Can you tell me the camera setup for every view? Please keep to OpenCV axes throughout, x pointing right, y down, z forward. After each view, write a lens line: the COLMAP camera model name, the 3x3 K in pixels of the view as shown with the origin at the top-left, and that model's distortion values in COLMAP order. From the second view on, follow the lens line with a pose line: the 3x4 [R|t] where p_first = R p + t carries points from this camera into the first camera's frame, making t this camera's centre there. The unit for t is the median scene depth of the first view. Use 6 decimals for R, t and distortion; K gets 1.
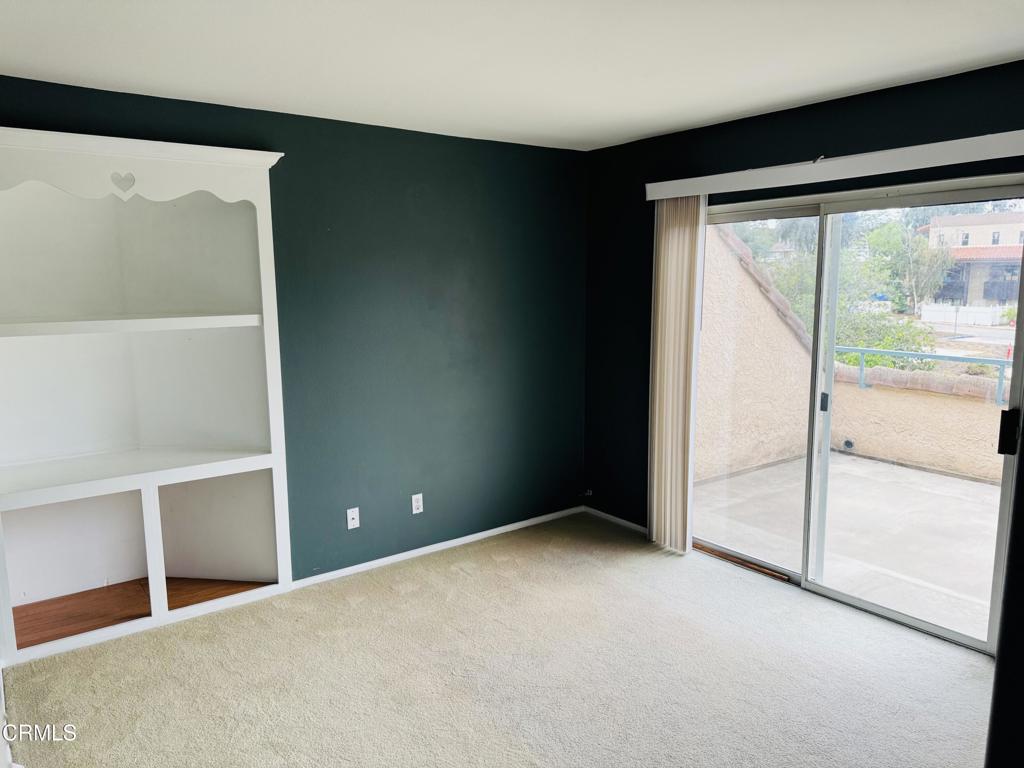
lens RADIAL K [[723.2, 0, 509.9], [0, 723.2, 383.7], [0, 0, 1]] dist [0.082504, -0.115009]
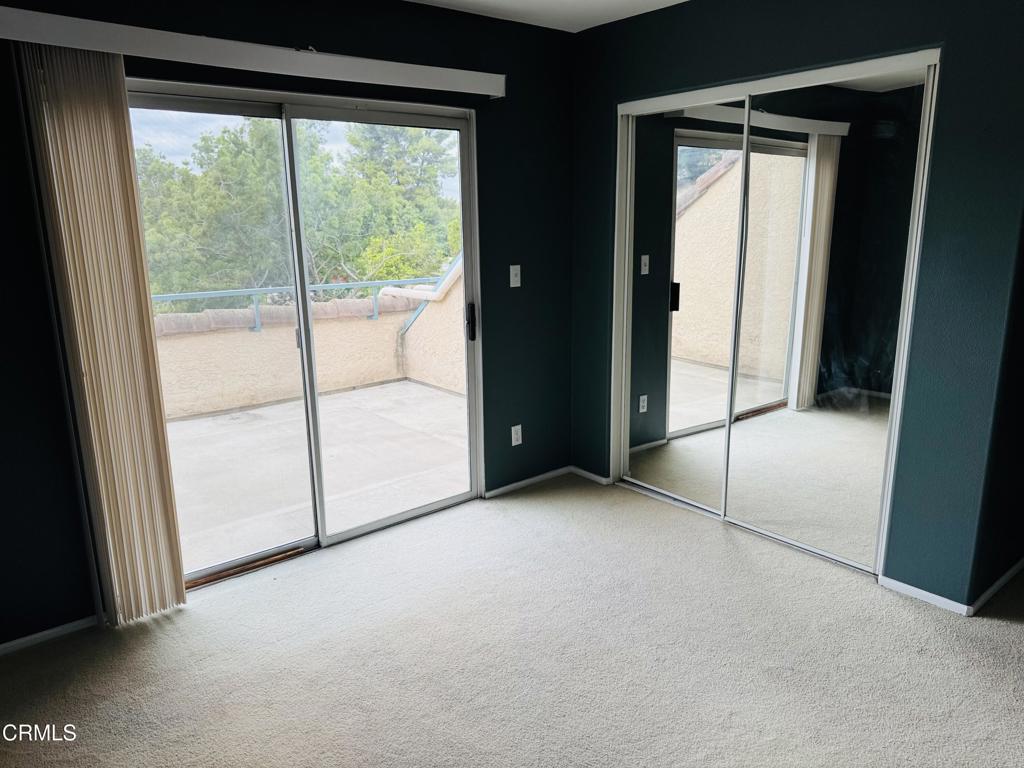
lens RADIAL K [[723.2, 0, 509.9], [0, 723.2, 383.7], [0, 0, 1]] dist [0.082504, -0.115009]
pose [[-0.050416, -0.213089, 0.975731, -0.444572], [0.158373, 0.962906, 0.218471, -0.074439], [-0.986091, 0.165544, -0.014799, 0.756044]]
